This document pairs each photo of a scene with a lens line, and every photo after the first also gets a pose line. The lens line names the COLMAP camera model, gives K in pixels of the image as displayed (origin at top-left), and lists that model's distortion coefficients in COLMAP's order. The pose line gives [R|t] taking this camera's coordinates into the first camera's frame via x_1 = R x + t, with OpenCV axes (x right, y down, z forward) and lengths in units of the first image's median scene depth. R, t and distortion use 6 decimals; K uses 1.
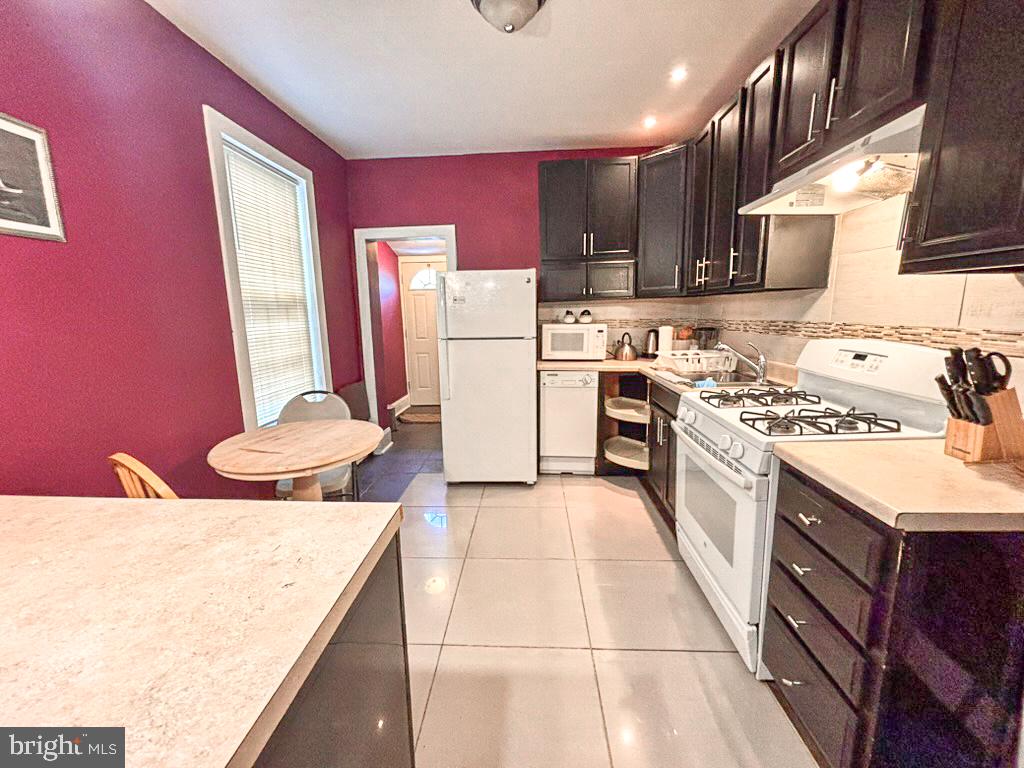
lens RADIAL K [[414.8, 0, 513.2], [0, 414.8, 384.1], [0, 0, 1]] dist [0.001105, 0.001995]
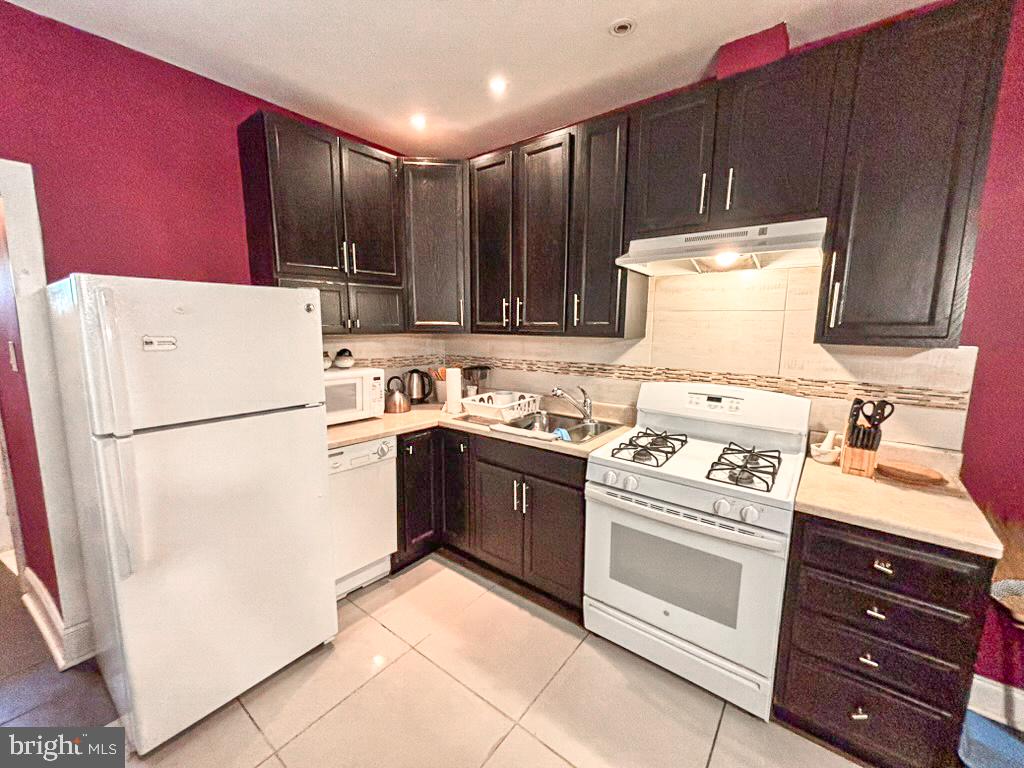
lens RADIAL K [[414.8, 0, 509.3], [0, 414.8, 383.2], [0, 0, 1]] dist [0.001105, 0.001995]
pose [[0.573447, -0.092369, 0.814019, -0.264796], [0.124373, 0.991922, 0.024940, -0.114334], [-0.809747, 0.086940, 0.580303, 0.406892]]
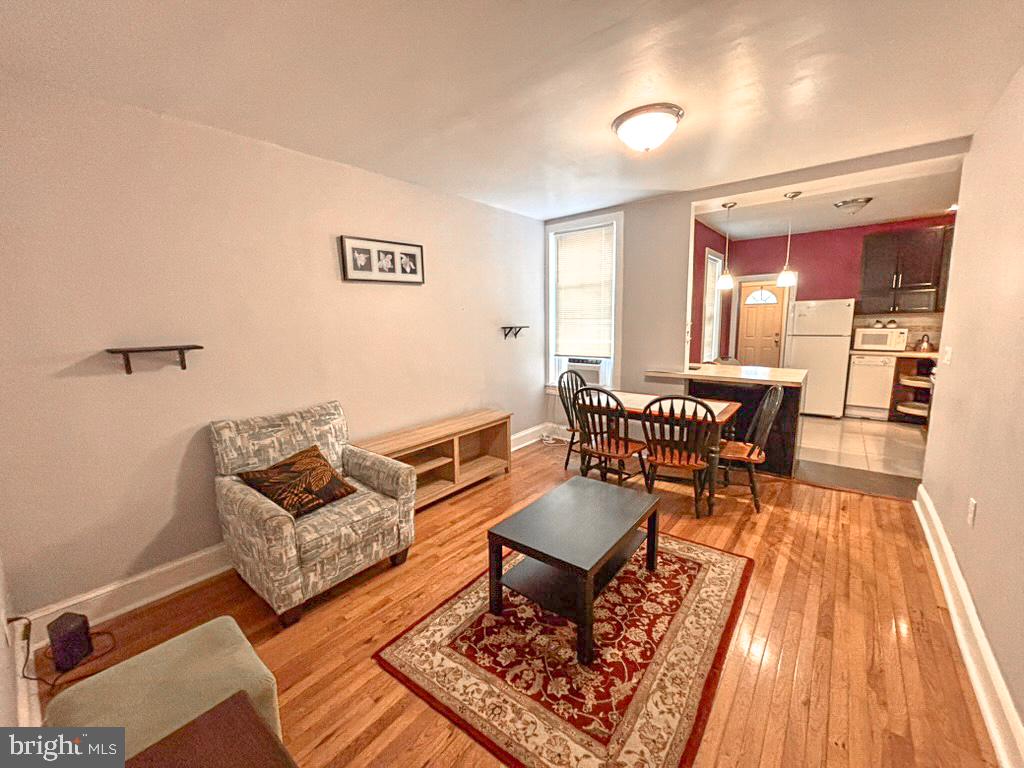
lens RADIAL K [[414.8, 0, 507.7], [0, 414.8, 380.8], [0, 0, 1]] dist [0.001105, 0.001995]
pose [[0.807320, 0.088476, -0.583444, -0.075570], [-0.091593, 0.995502, 0.024223, 0.170786], [0.582963, 0.033884, 0.811792, -1.295024]]
